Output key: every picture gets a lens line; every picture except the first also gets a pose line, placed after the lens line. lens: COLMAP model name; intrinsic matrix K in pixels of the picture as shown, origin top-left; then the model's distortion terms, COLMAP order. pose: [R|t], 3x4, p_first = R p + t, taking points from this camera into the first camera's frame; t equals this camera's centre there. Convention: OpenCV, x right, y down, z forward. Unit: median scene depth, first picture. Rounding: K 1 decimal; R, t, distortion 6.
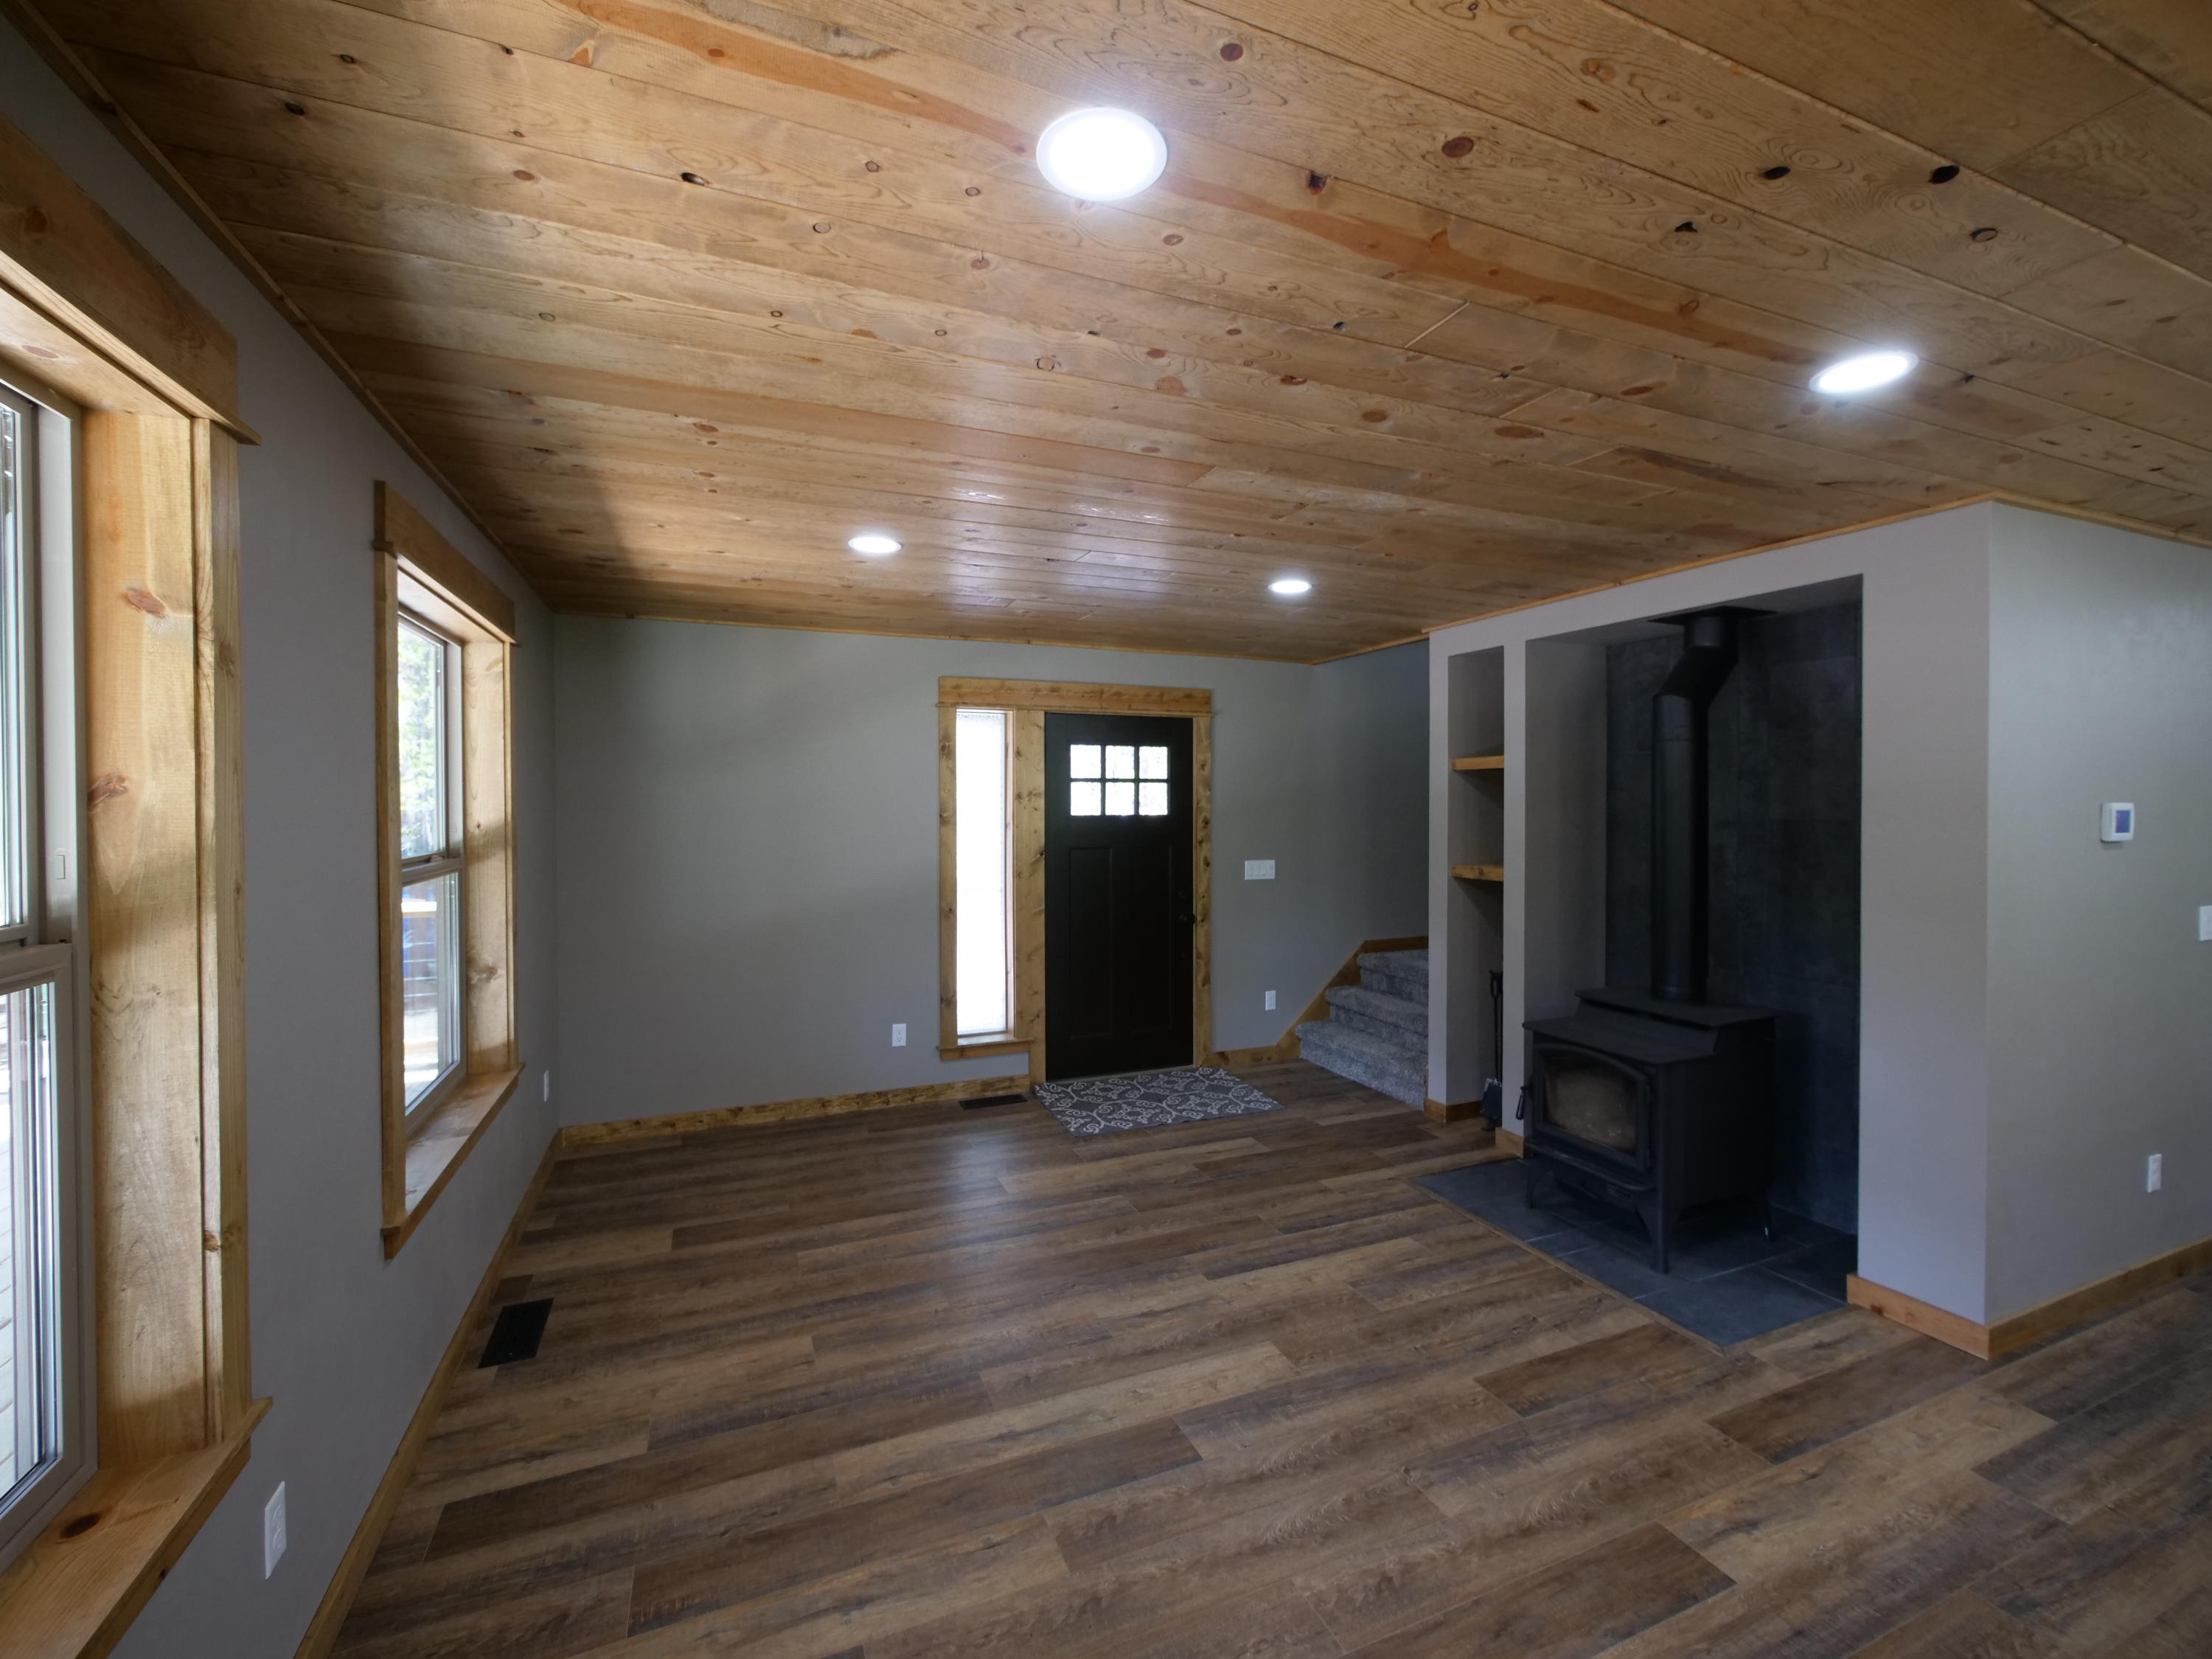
lens RADIAL K [[920.9, 0, 1109.4], [0, 920.9, 813.9], [0, 0, 1]] dist [0.000733, -0.000336]
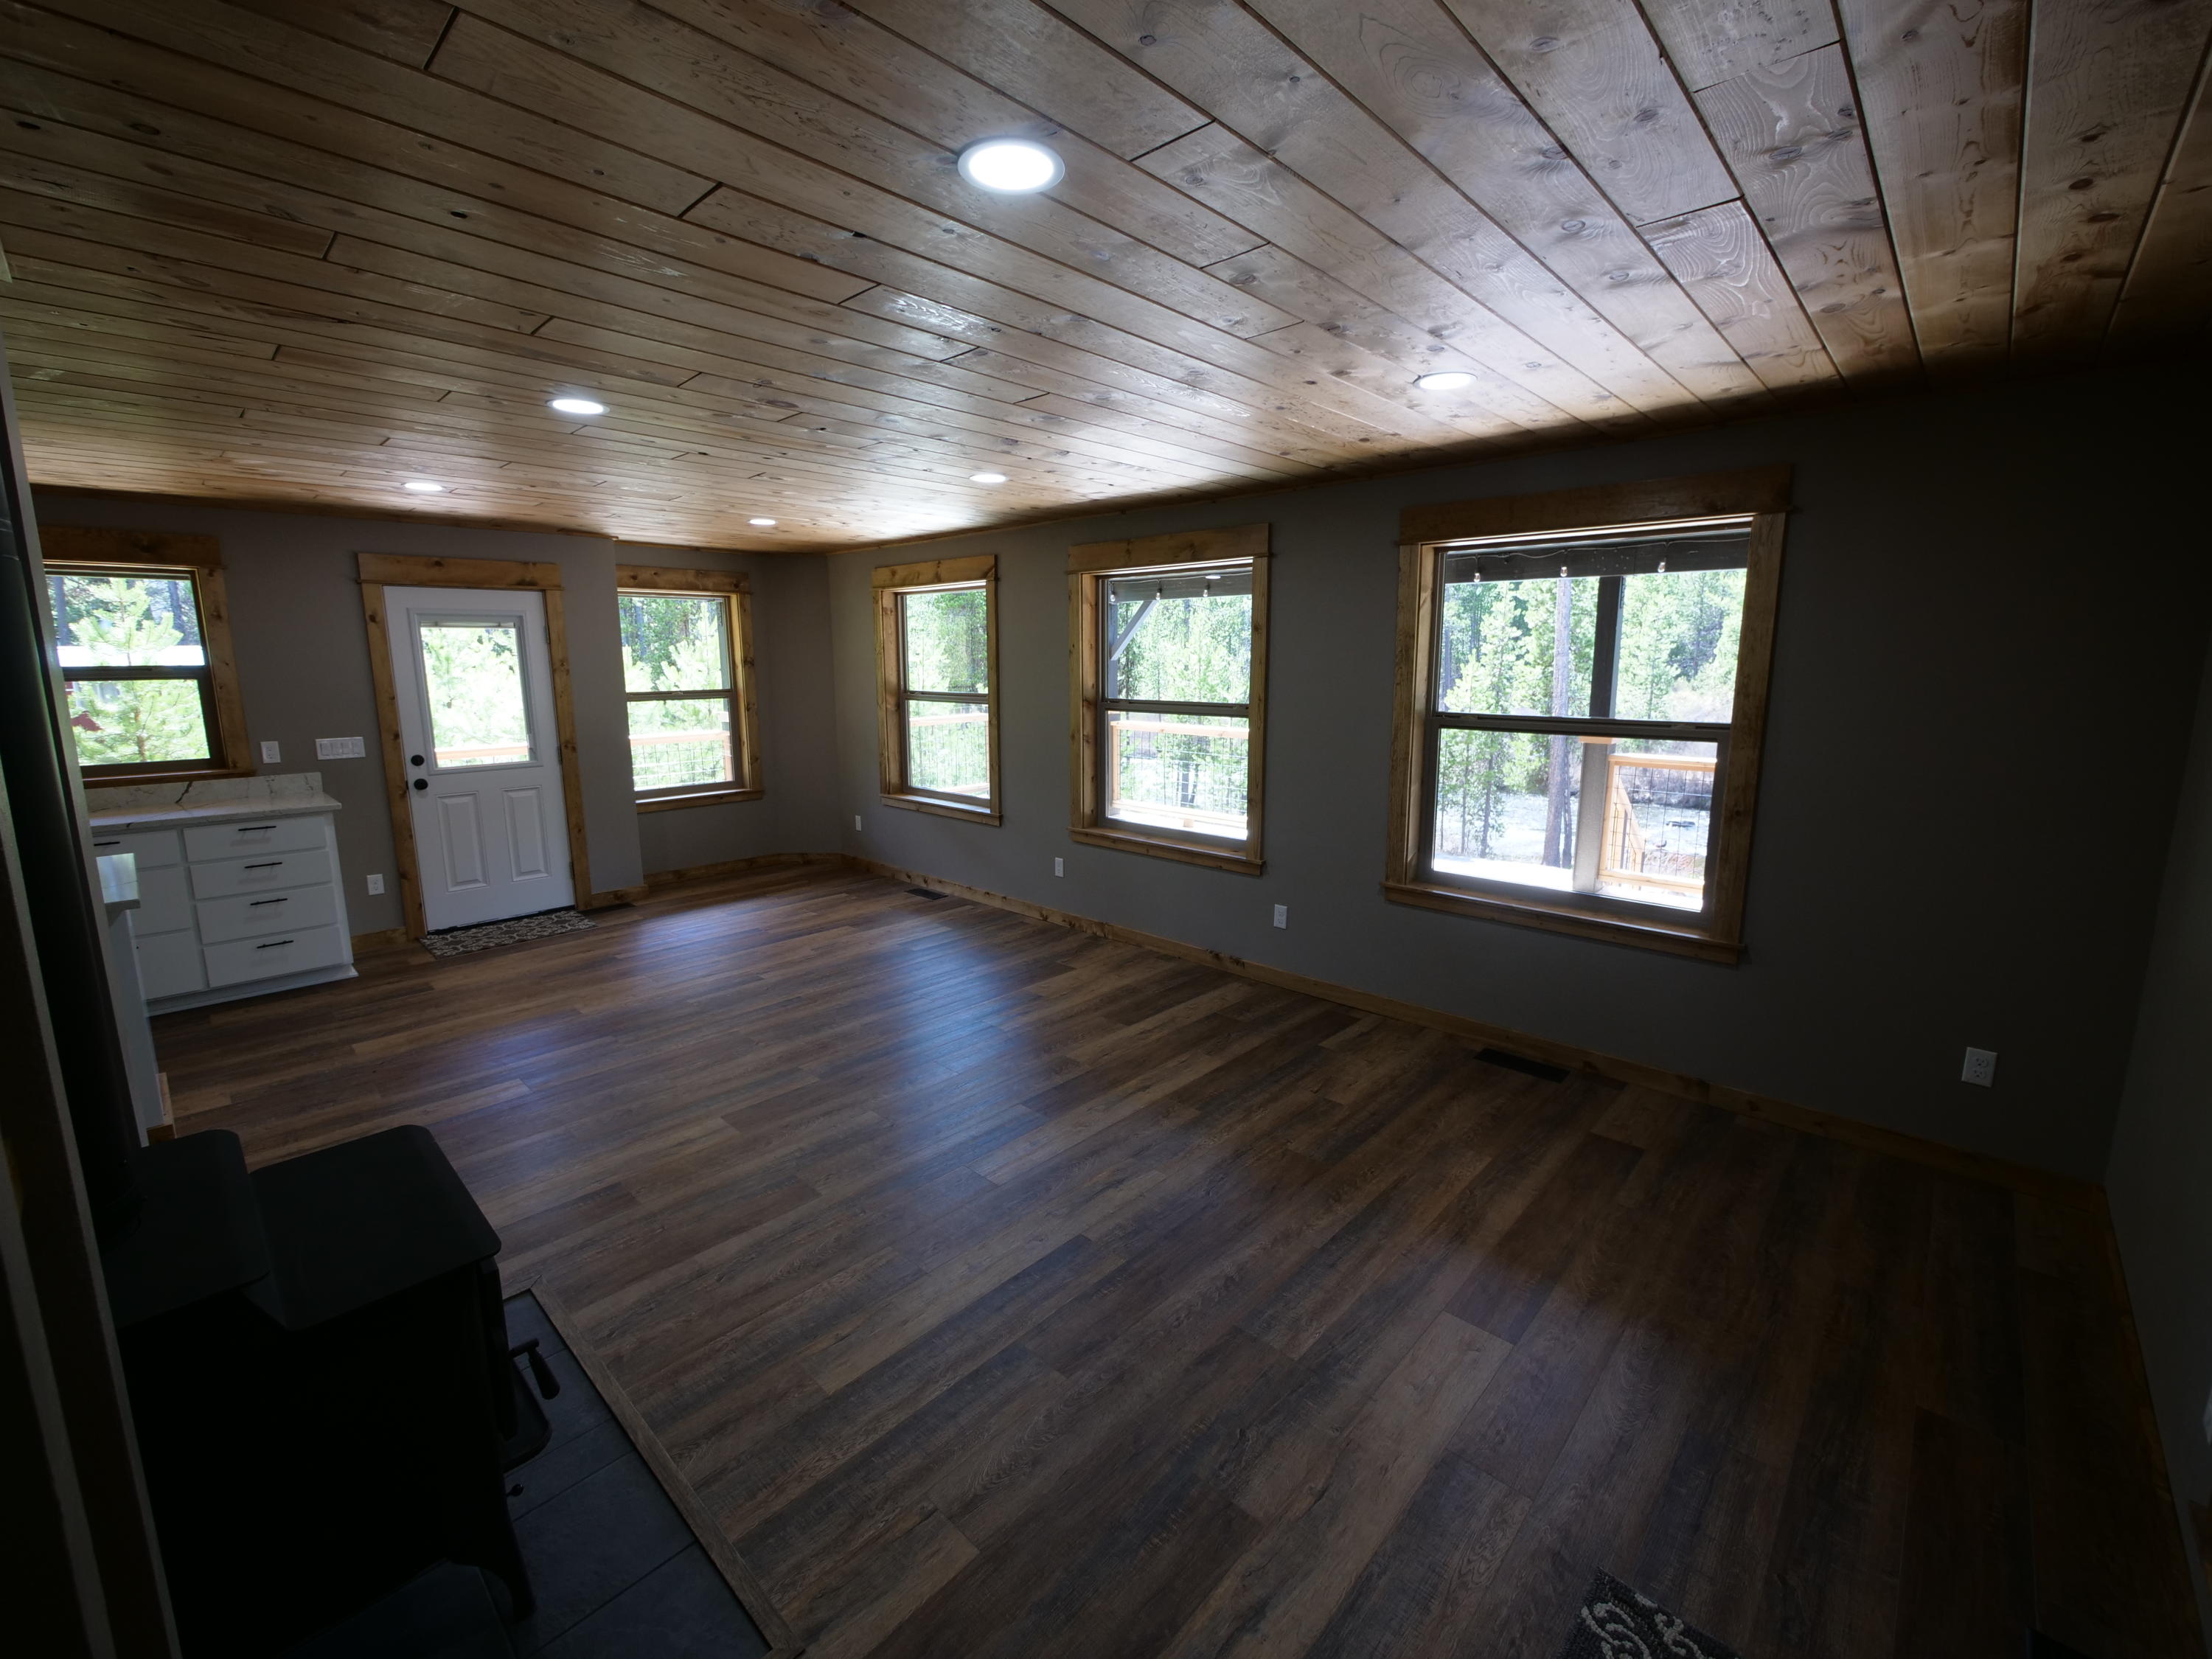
lens RADIAL K [[920.9, 0, 1095.3], [0, 920.9, 820.5], [0, 0, 1]] dist [0.000733, -0.000336]
pose [[-0.915482, 0.074279, -0.395444, 0.431857], [-0.002311, 0.981826, 0.189772, -0.054733], [0.402353, 0.174646, -0.898672, 1.799740]]
